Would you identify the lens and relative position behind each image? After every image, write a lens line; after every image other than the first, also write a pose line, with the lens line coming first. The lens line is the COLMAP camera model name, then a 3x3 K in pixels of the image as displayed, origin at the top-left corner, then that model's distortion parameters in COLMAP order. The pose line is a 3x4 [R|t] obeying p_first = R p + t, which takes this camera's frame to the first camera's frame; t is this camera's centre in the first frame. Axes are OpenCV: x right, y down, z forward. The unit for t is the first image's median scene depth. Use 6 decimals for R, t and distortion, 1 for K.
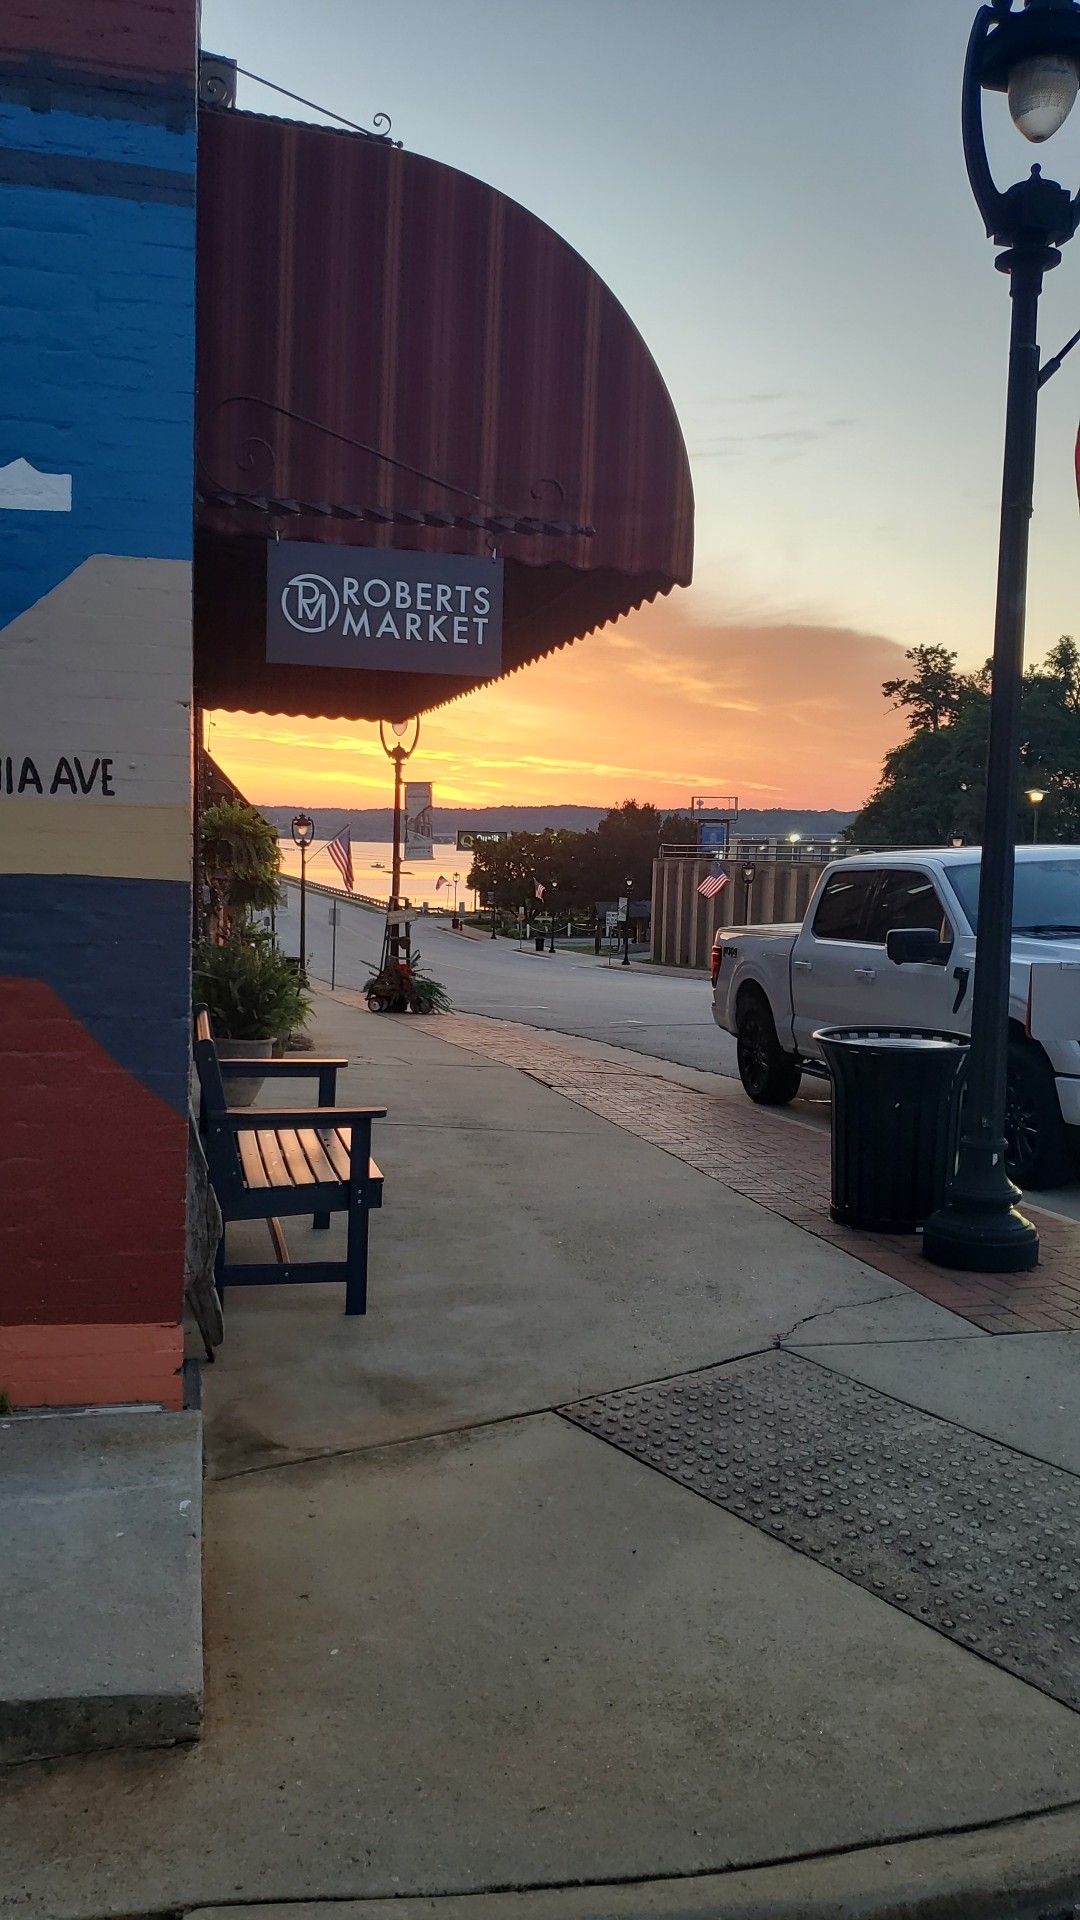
lens RADIAL K [[1488.9, 0, 543.4], [0, 1488.9, 970.5], [0, 0, 1]] dist [0.055345, -0.038690]
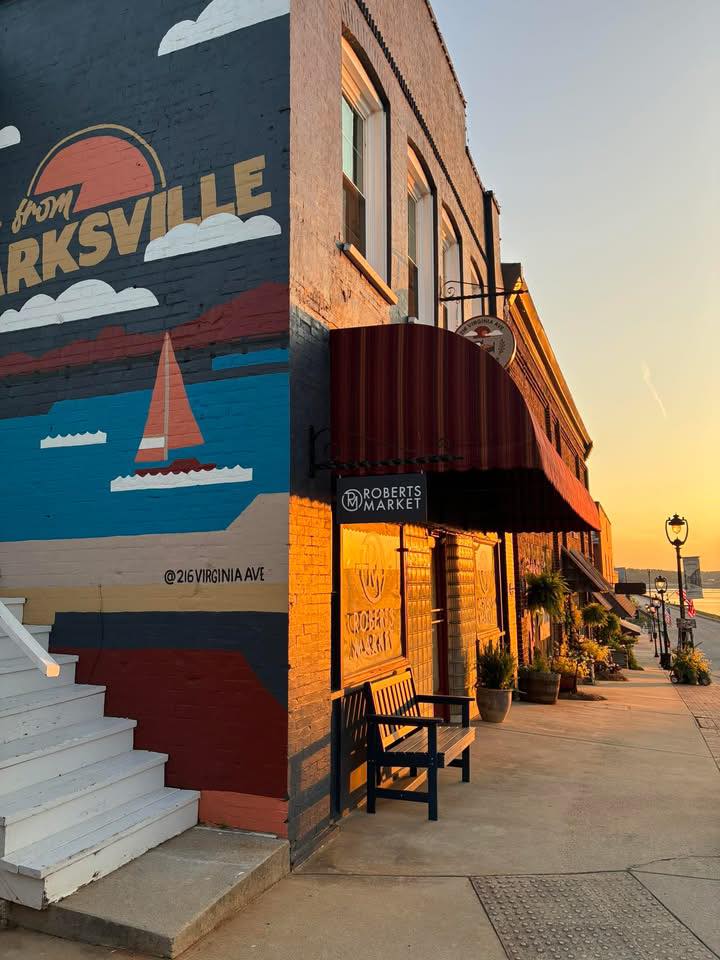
lens RADIAL K [[730.2, 0, 362.6], [0, 730.2, 477.7], [0, 0, 1]] dist [0.053383, -0.058963]
pose [[0.833373, -0.115127, -0.540588, 0.522239], [-0.017584, 0.972049, -0.234120, 0.006073], [0.552432, 0.204615, 0.808054, 0.005811]]
